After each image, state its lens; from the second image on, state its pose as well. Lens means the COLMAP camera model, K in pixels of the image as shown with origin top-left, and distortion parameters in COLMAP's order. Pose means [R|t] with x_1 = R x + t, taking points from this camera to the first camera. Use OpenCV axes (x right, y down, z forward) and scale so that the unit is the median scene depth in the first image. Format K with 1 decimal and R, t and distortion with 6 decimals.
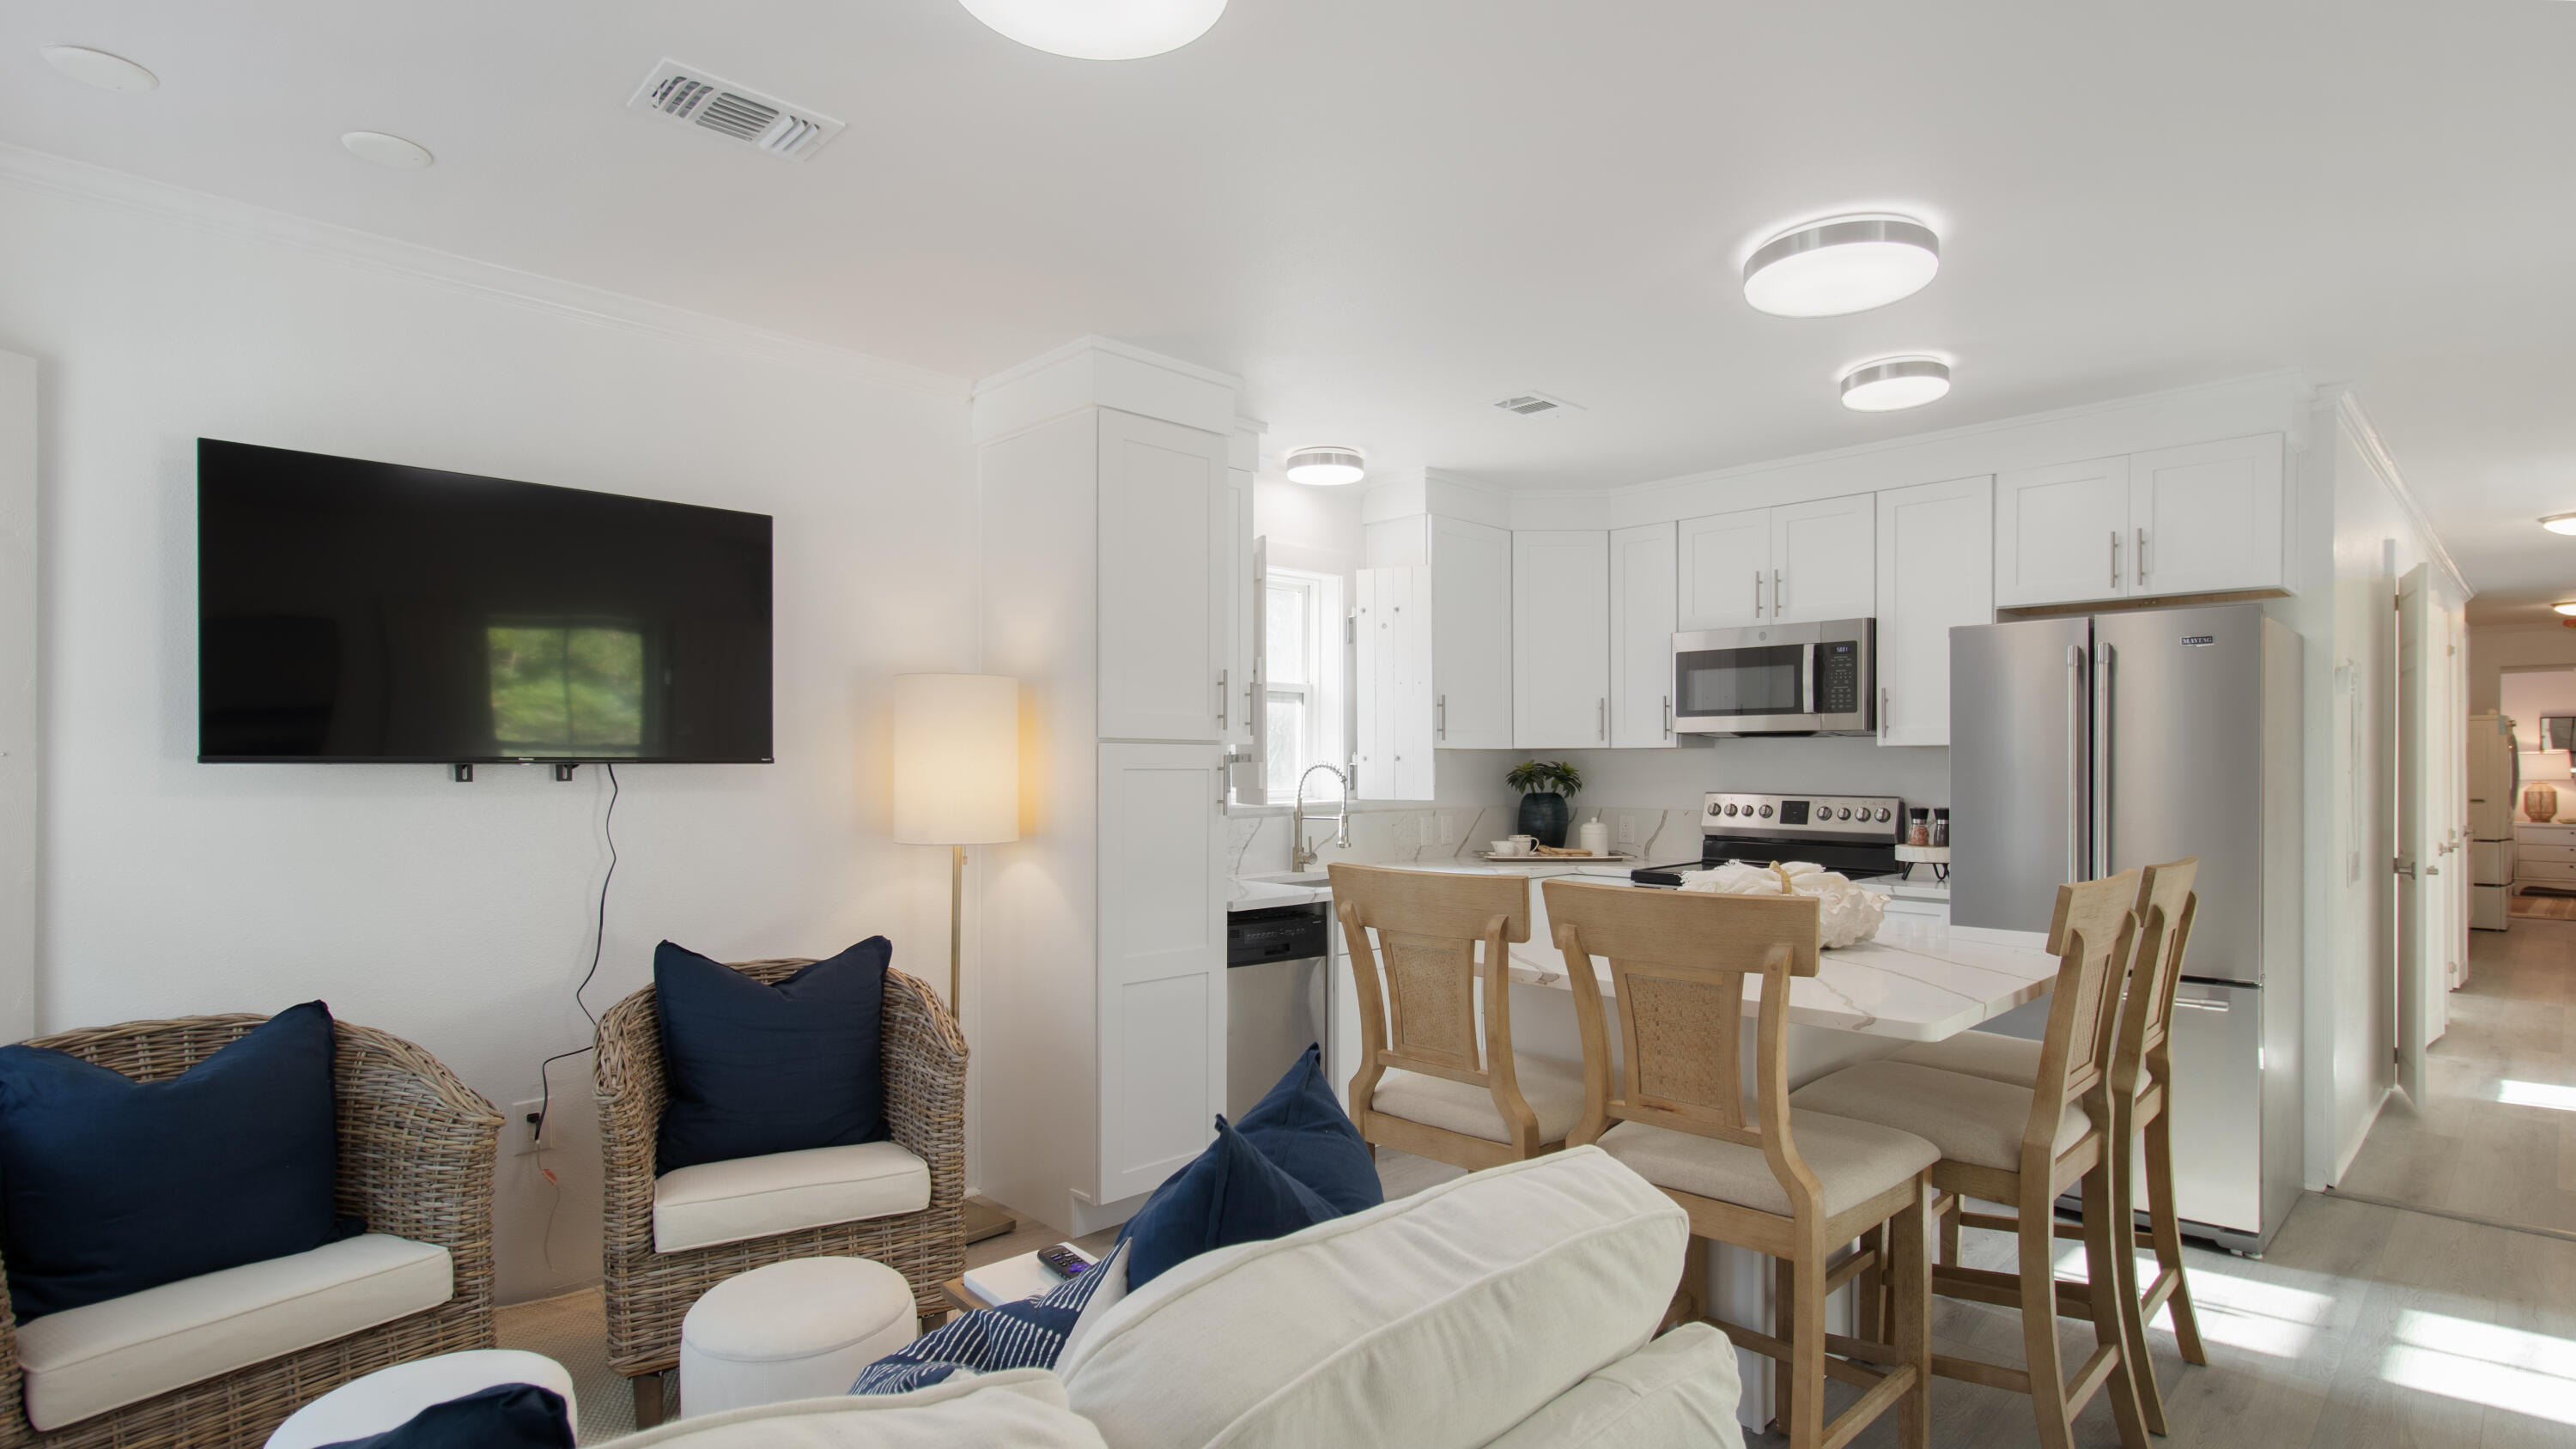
lens RADIAL K [[1306.4, 0, 1281.8], [0, 1306.4, 765.0], [0, 0, 1]] dist [0.001922, 0.000520]
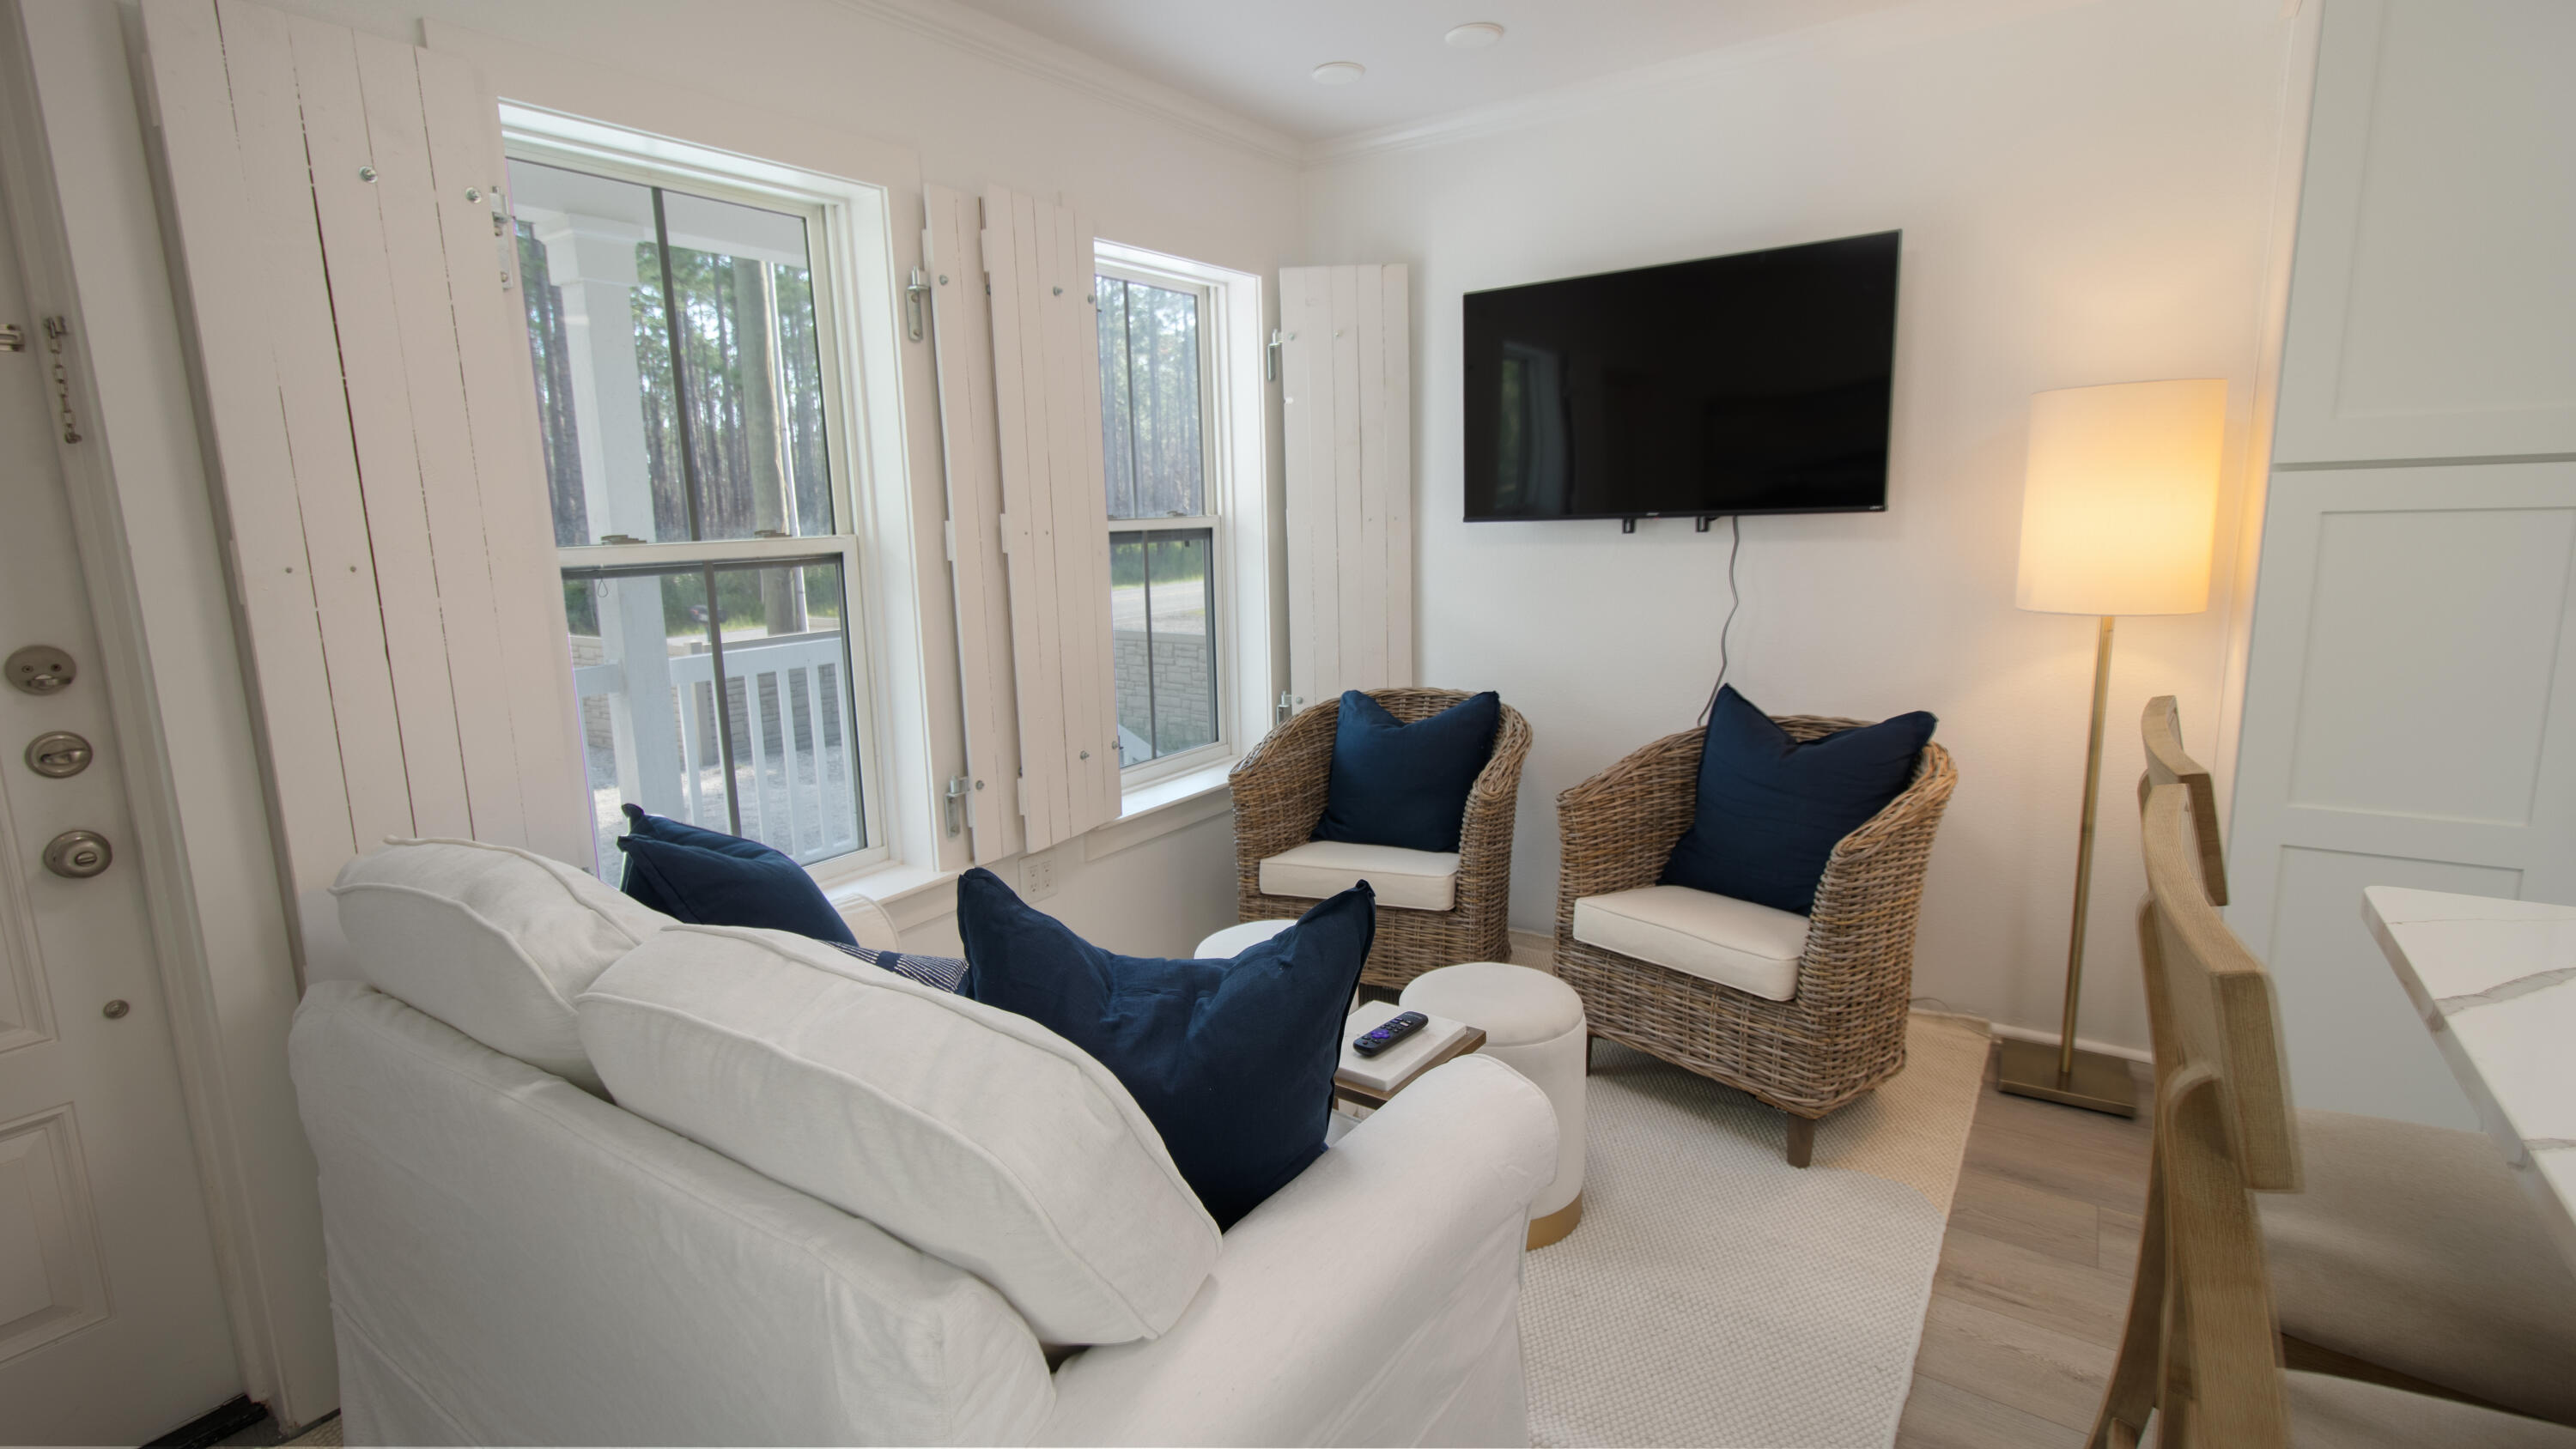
lens RADIAL K [[1235.2, 0, 1288.0], [0, 1235.2, 724.5], [0, 0, 1]] dist [0.014863, 0.000123]
pose [[0.160638, 0.153737, -0.974967, 0.445966], [0.025083, 0.986840, 0.159742, -0.003047], [0.986695, -0.050116, 0.154668, 0.473130]]
